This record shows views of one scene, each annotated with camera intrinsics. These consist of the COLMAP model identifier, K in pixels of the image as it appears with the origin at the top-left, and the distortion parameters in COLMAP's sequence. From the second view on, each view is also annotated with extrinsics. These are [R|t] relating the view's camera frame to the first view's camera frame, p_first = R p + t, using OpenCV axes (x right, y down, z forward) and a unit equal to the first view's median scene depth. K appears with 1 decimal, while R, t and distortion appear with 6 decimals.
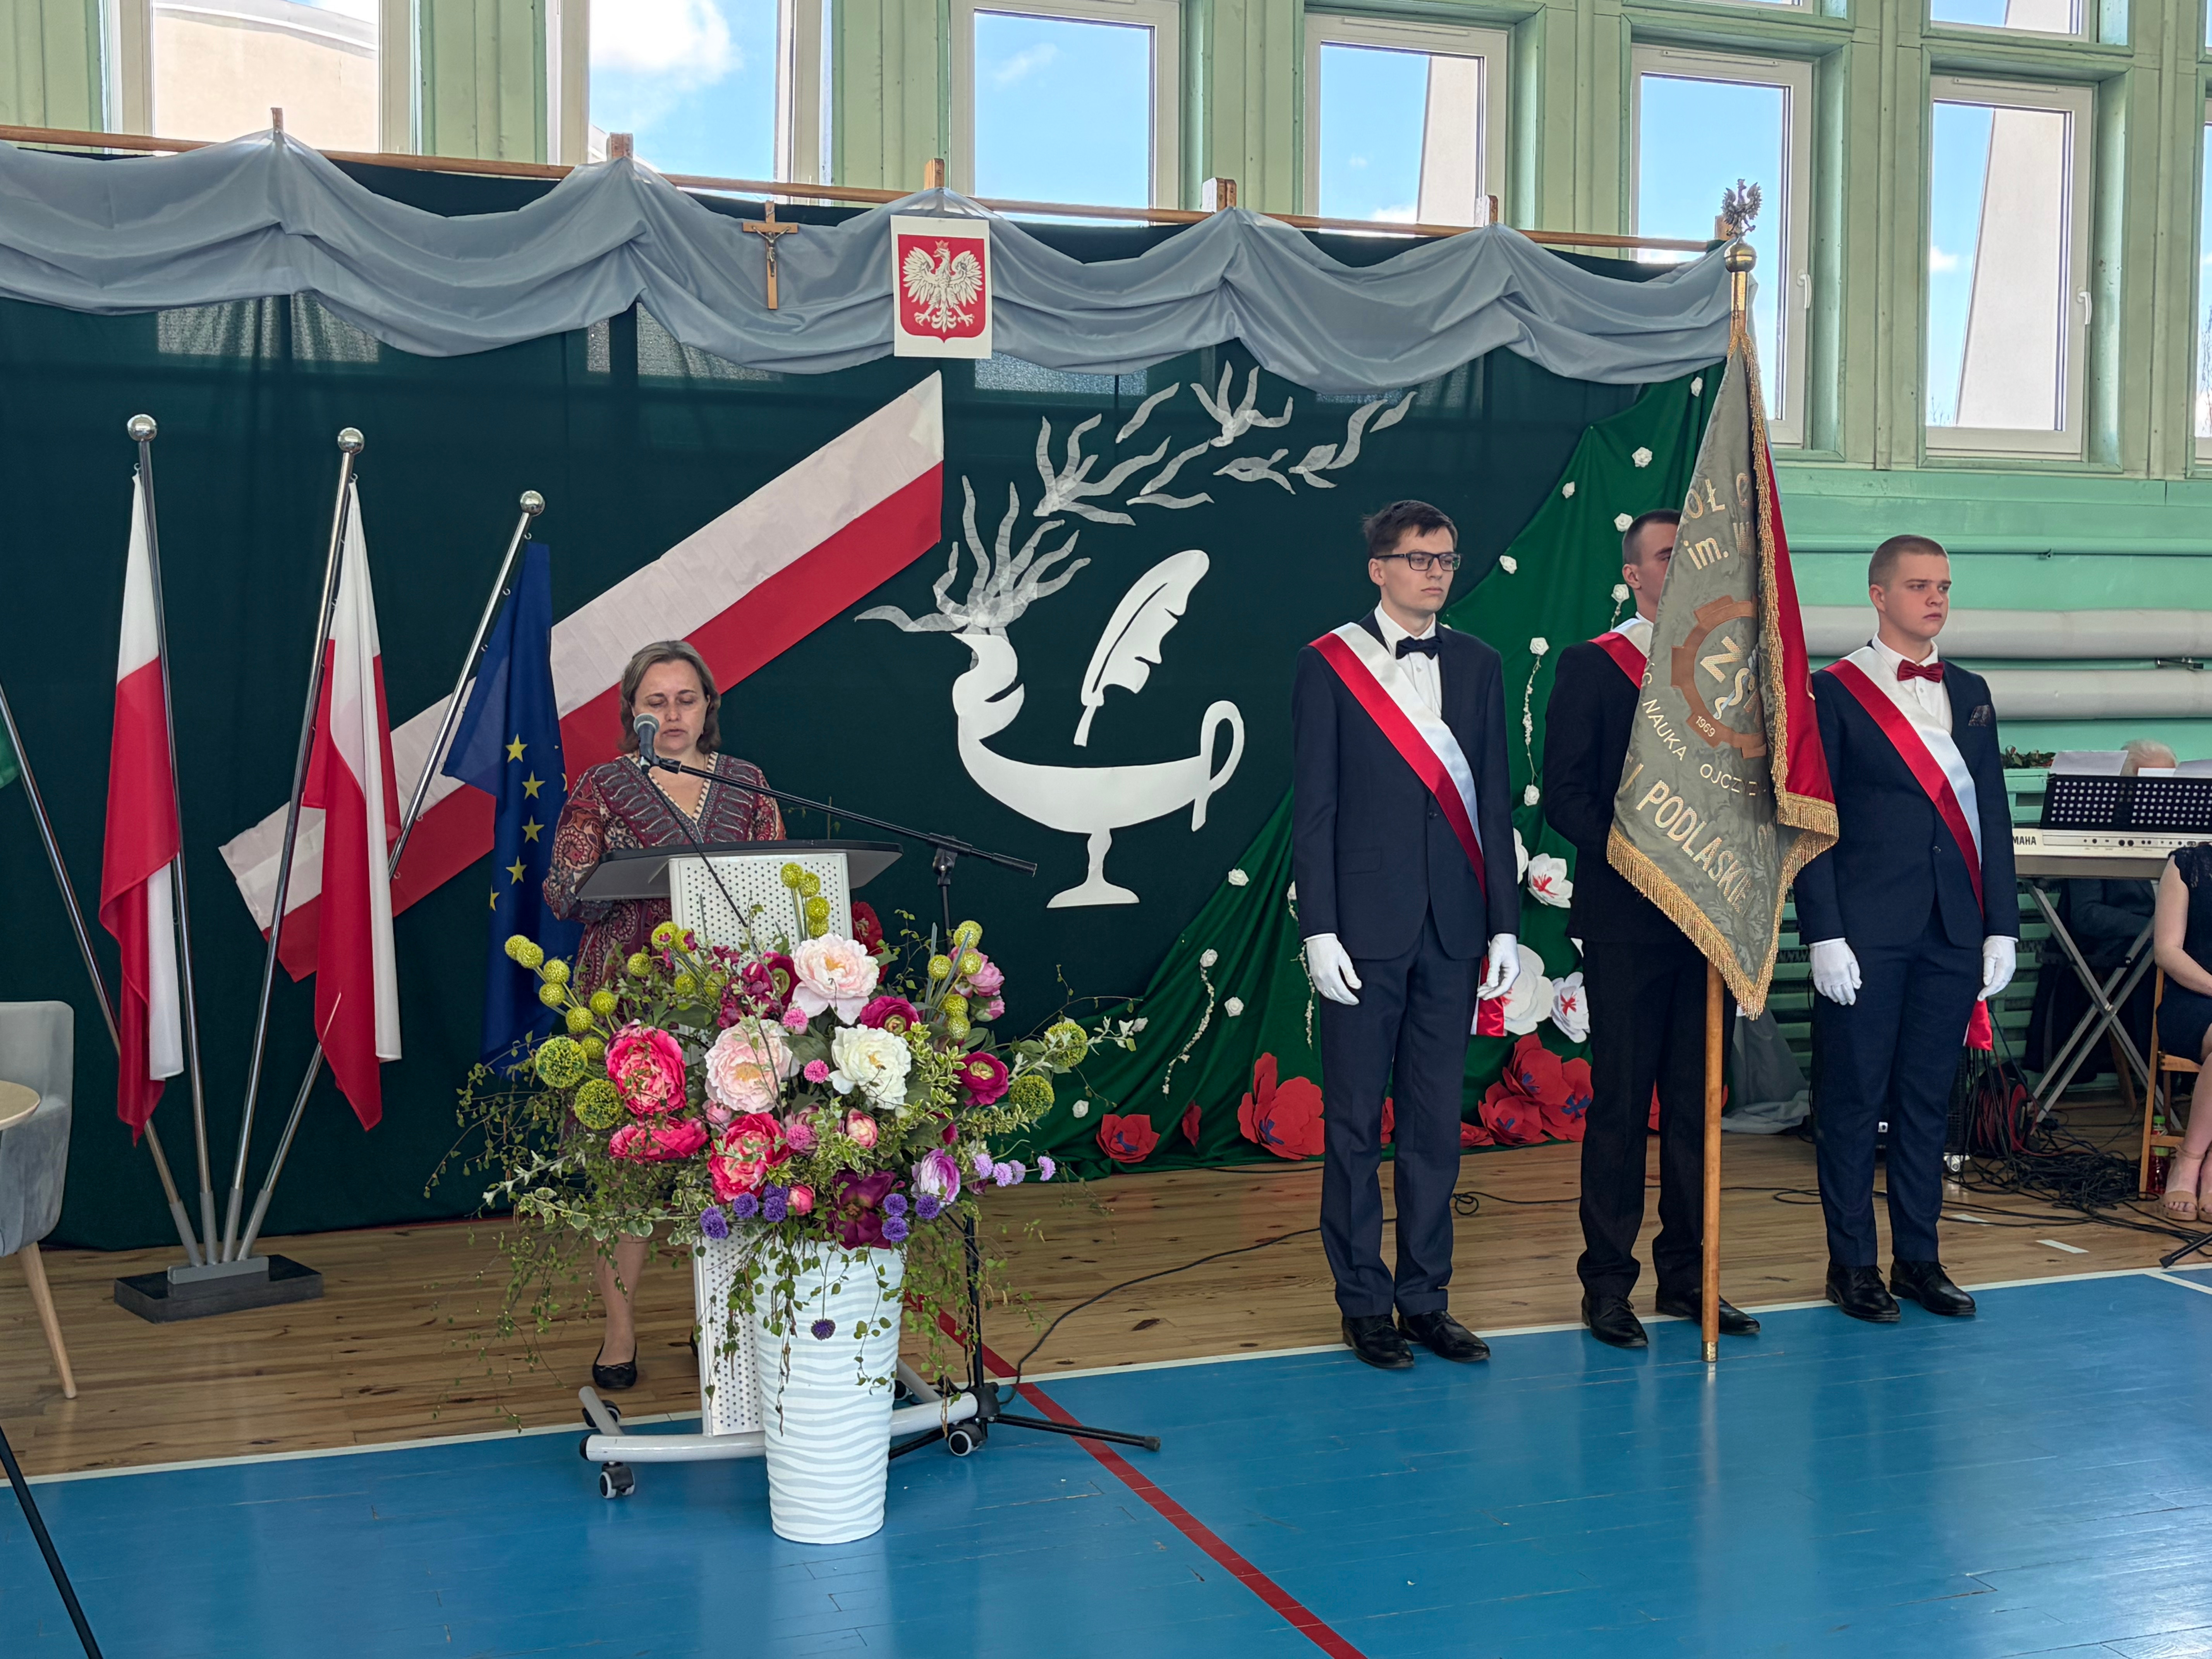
lens RADIAL K [[2521.4, 0, 1098.4], [0, 2521.4, 847.7], [0, 0, 1]] dist [0.074255, 0.000000]
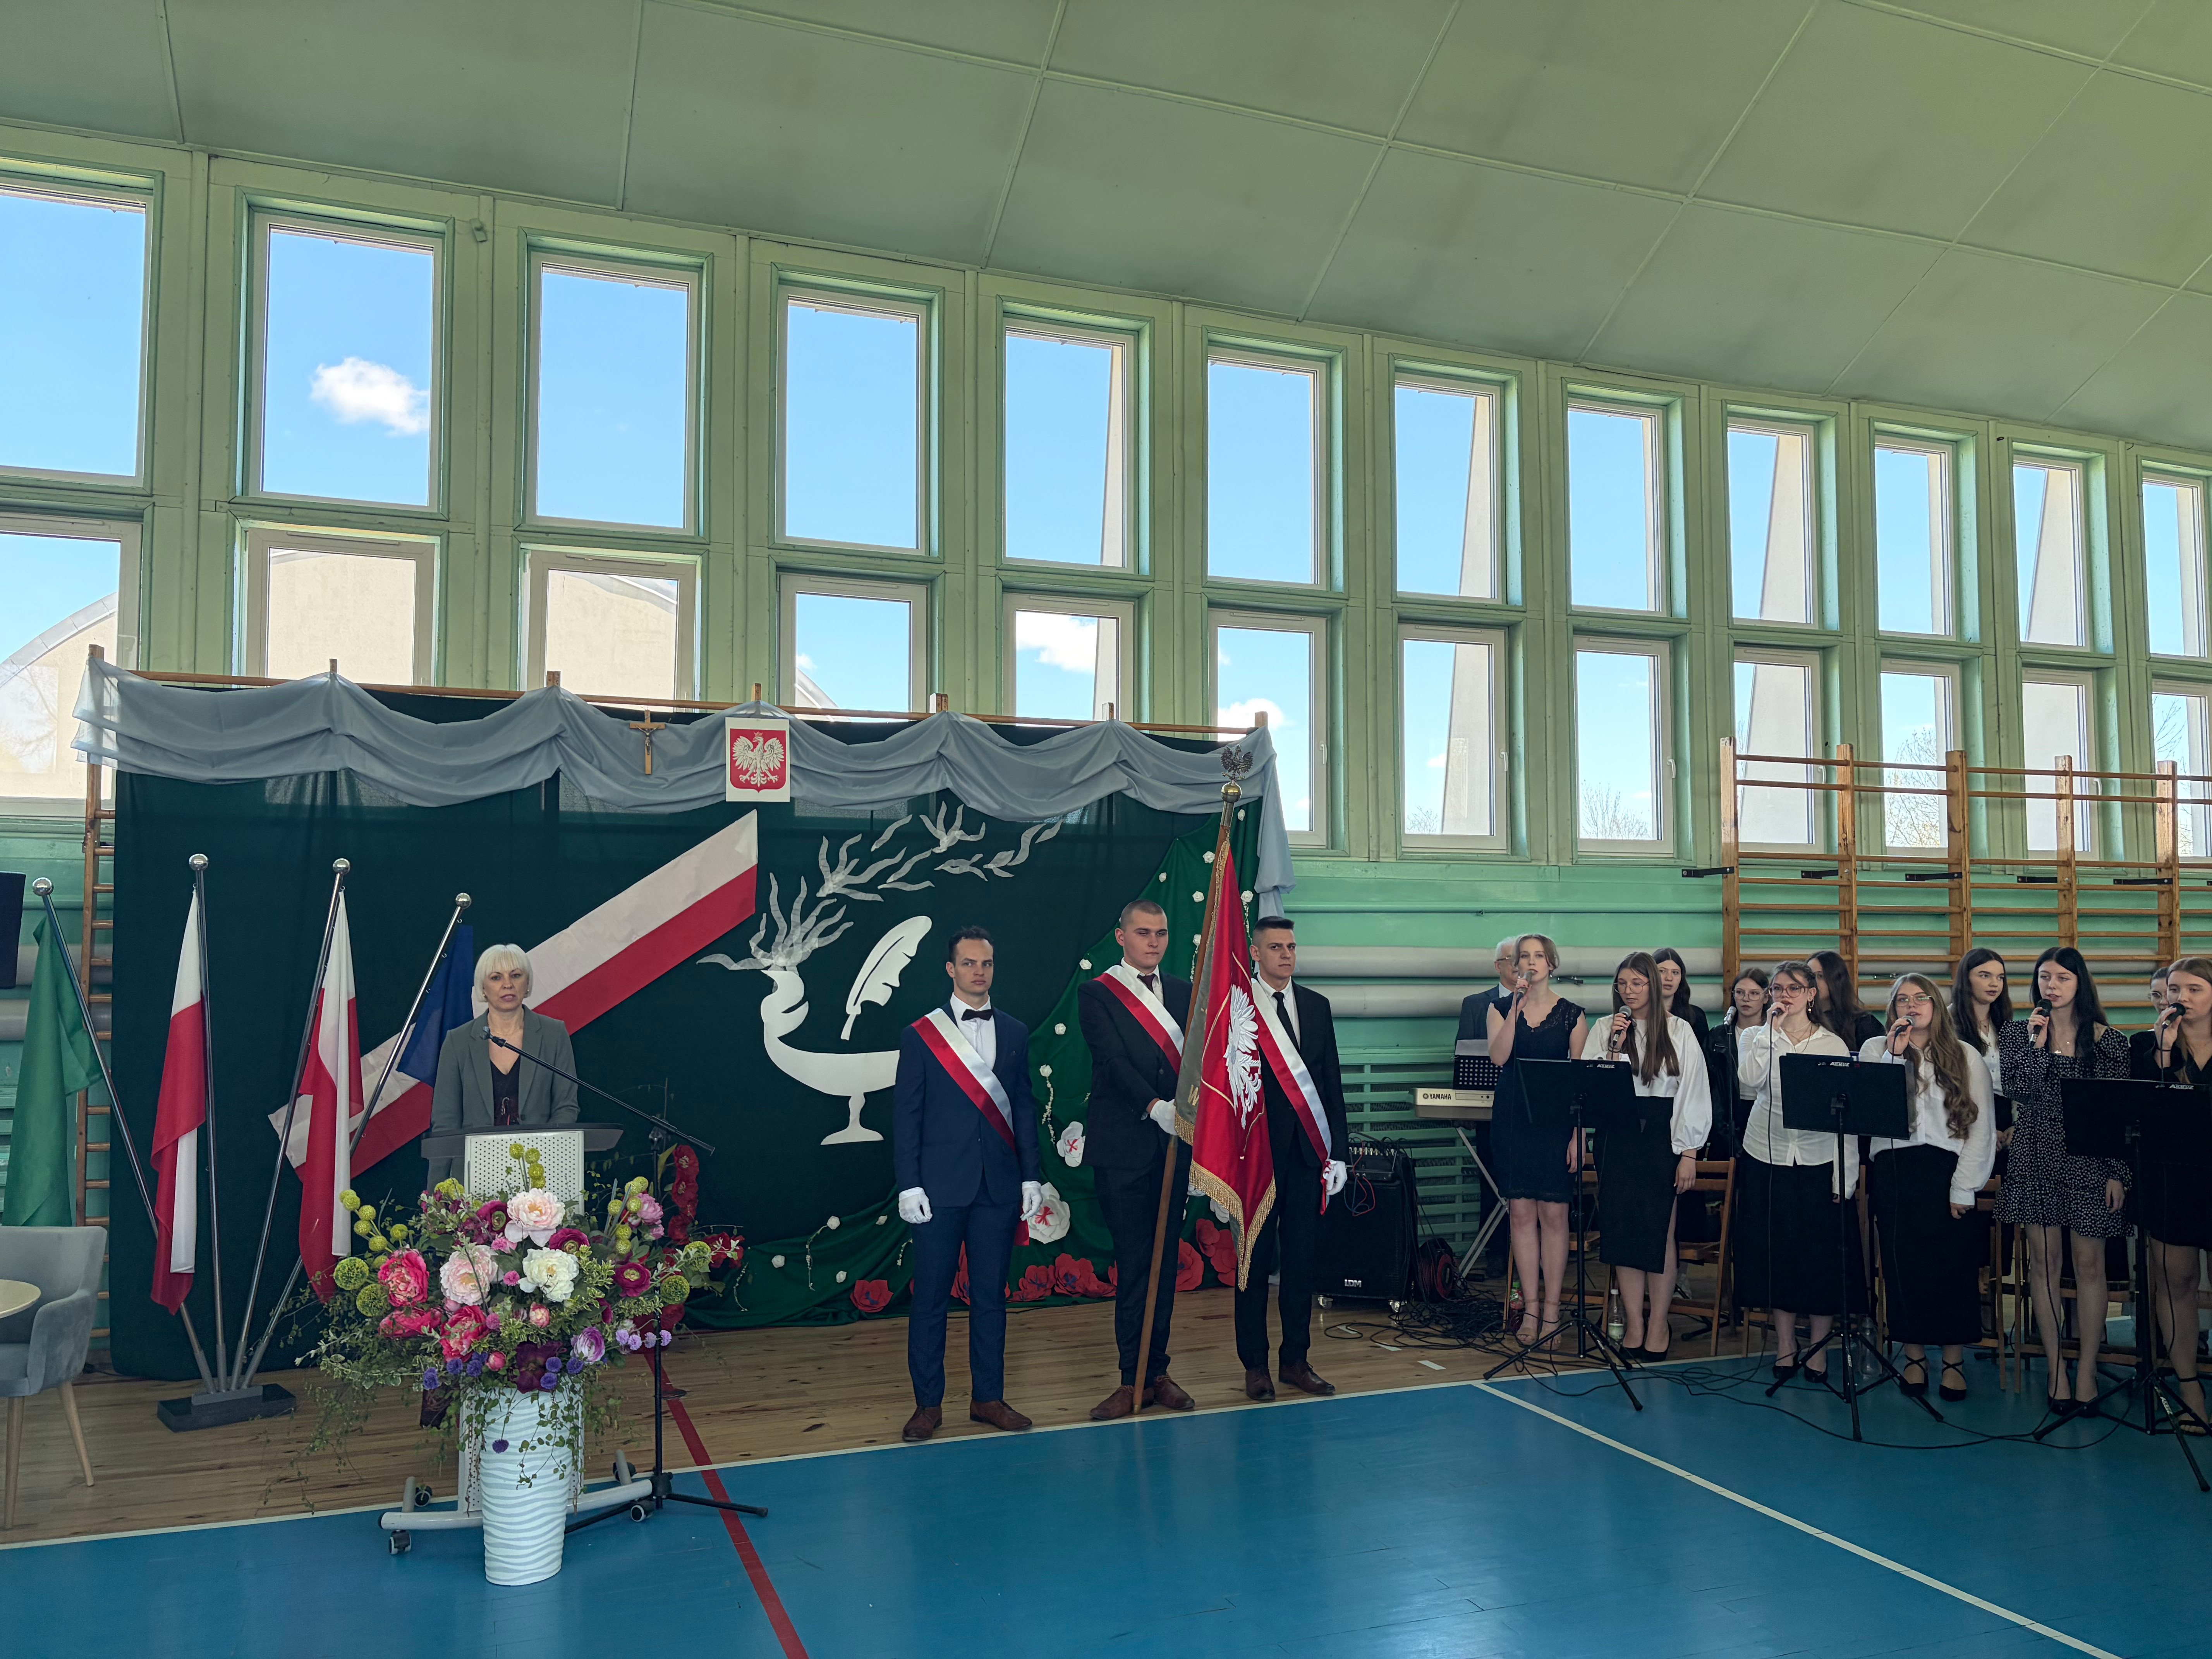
lens RADIAL K [[1662.4, 0, 1111.4], [0, 1662.4, 840.5], [0, 0, 1]] dist [0.054947, -0.044573]
pose [[0.999874, -0.001474, 0.015797, 0.149852], [0.003551, 0.991210, -0.132253, -0.026796], [-0.015463, 0.132292, 0.991090, -0.061728]]
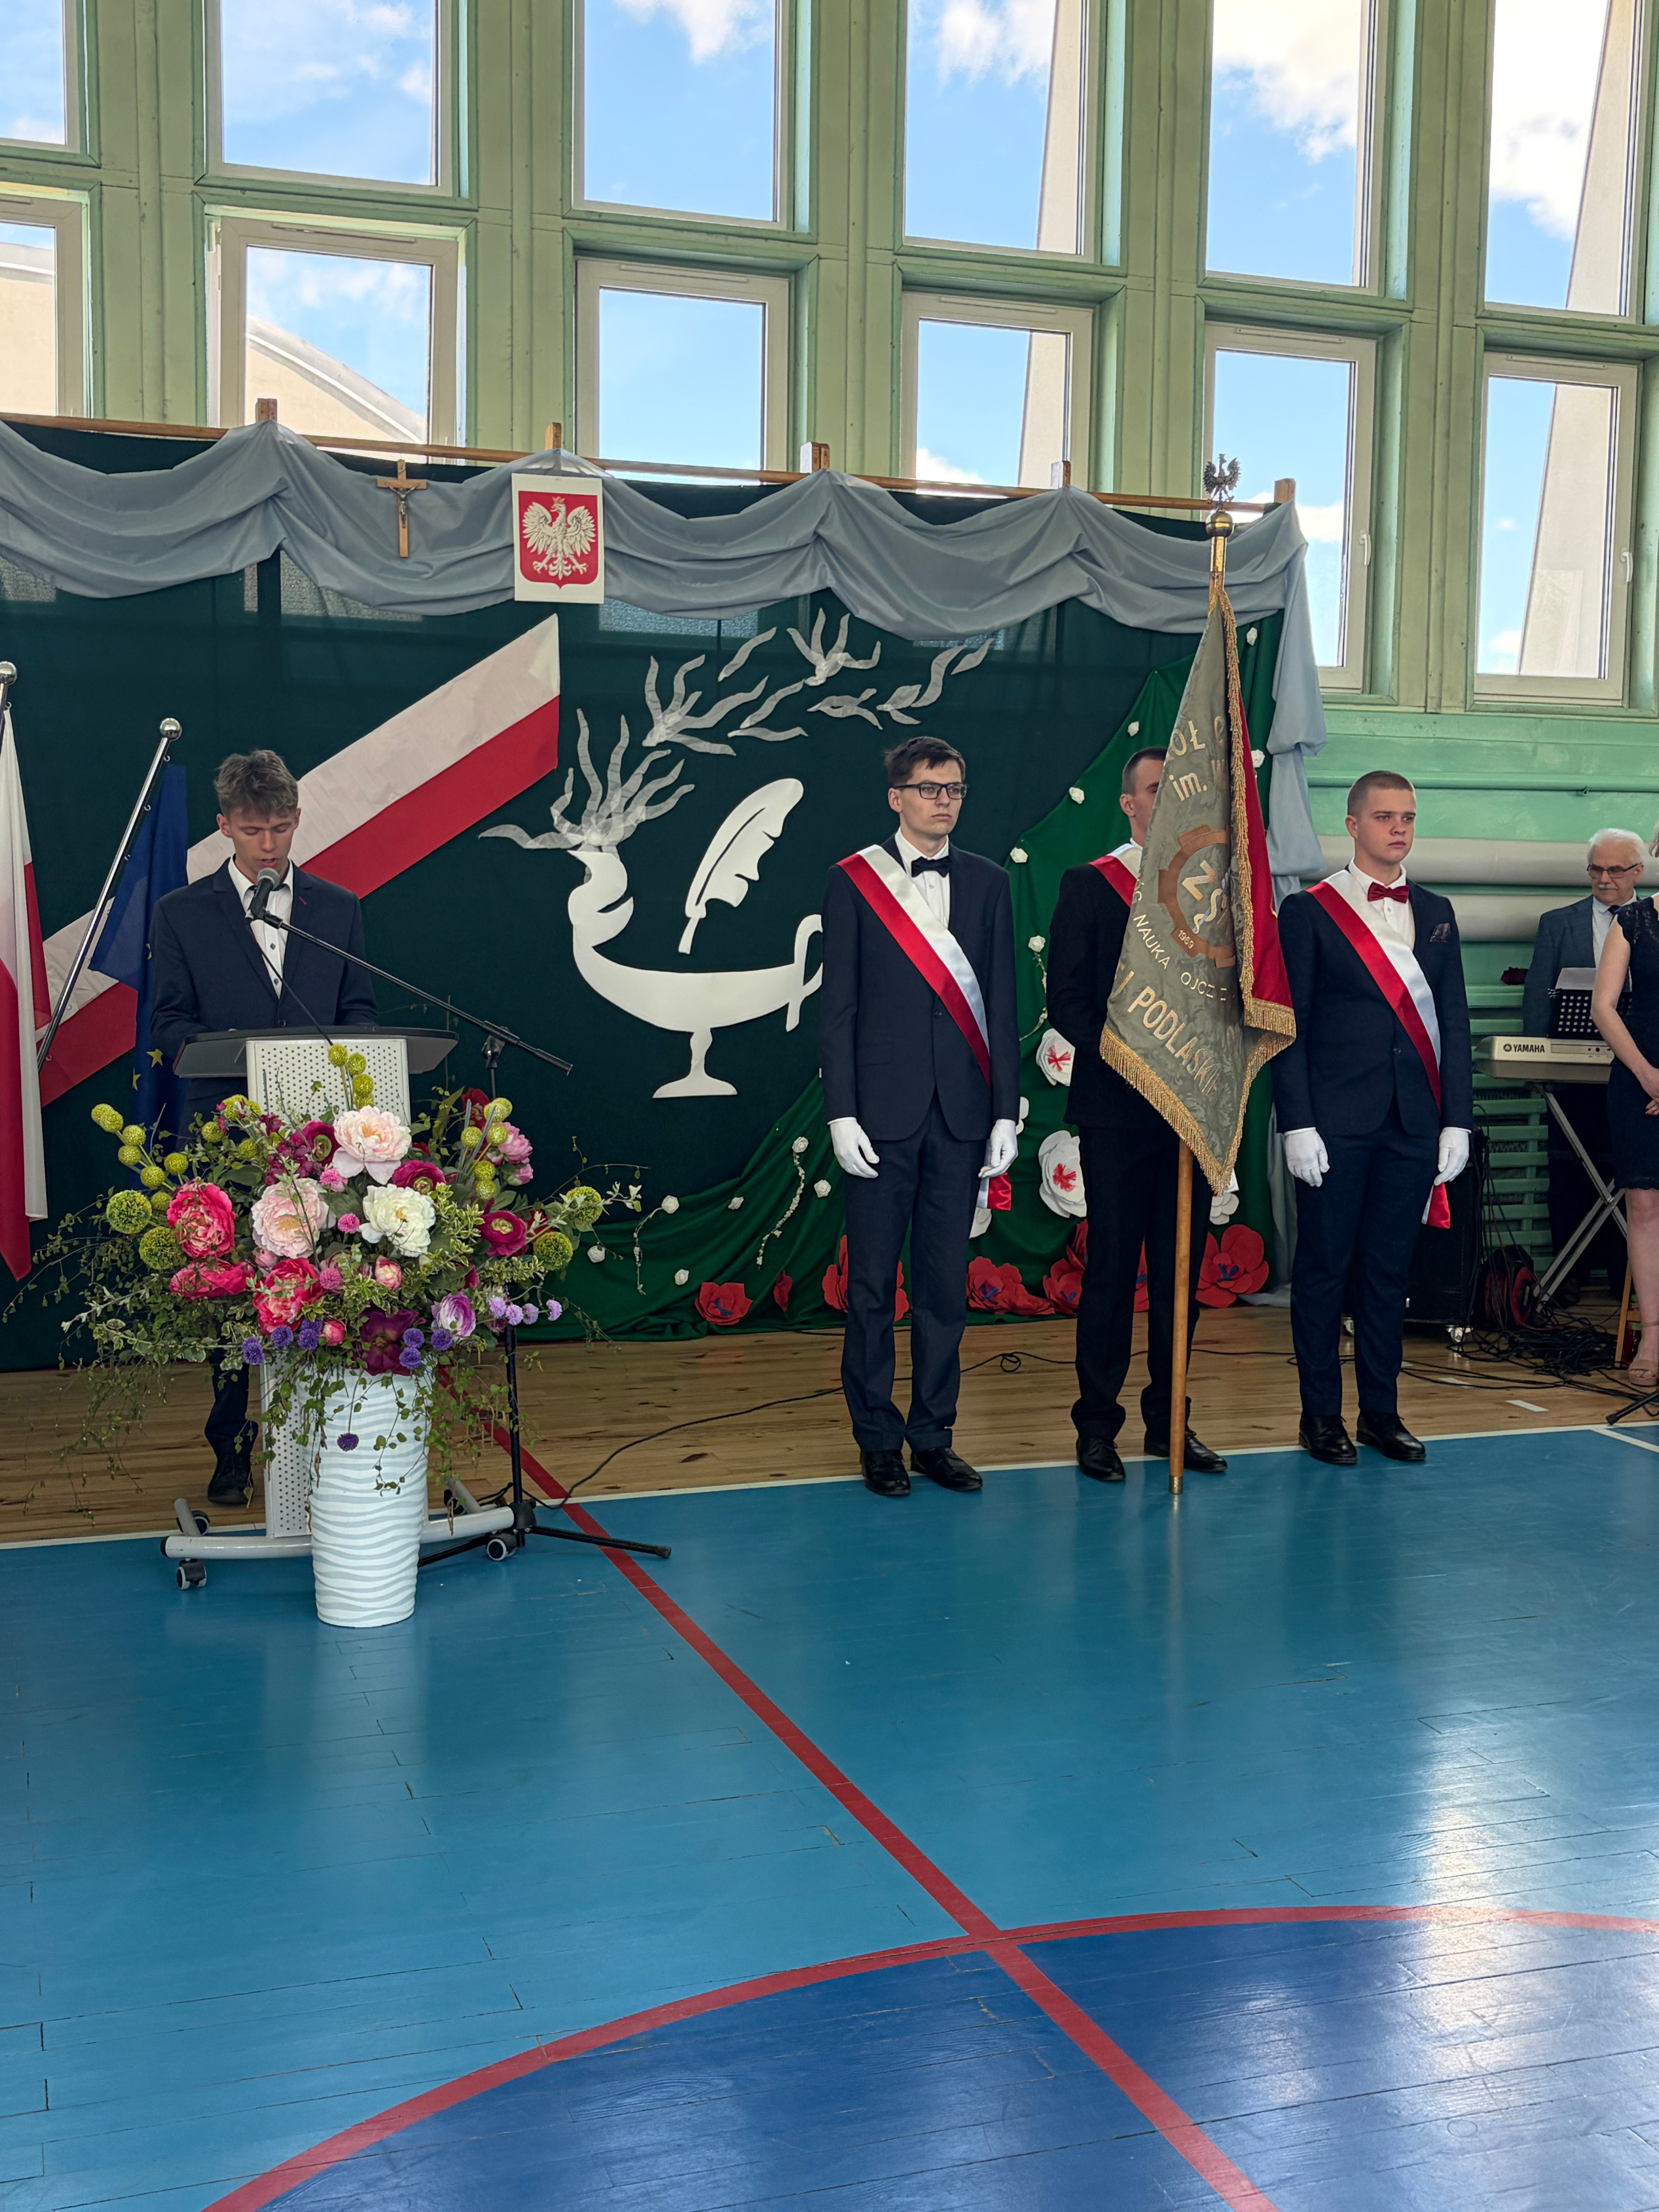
lens RADIAL K [[2368.7, 0, 821.9], [0, 2368.7, 1112.9], [0, 0, 1]] dist [0.084940, 0.000000]
pose [[0.999862, 0.012400, -0.011037, 0.069263], [-0.012145, 0.999665, 0.022853, 0.005974], [0.011317, -0.022716, 0.999678, -0.053941]]
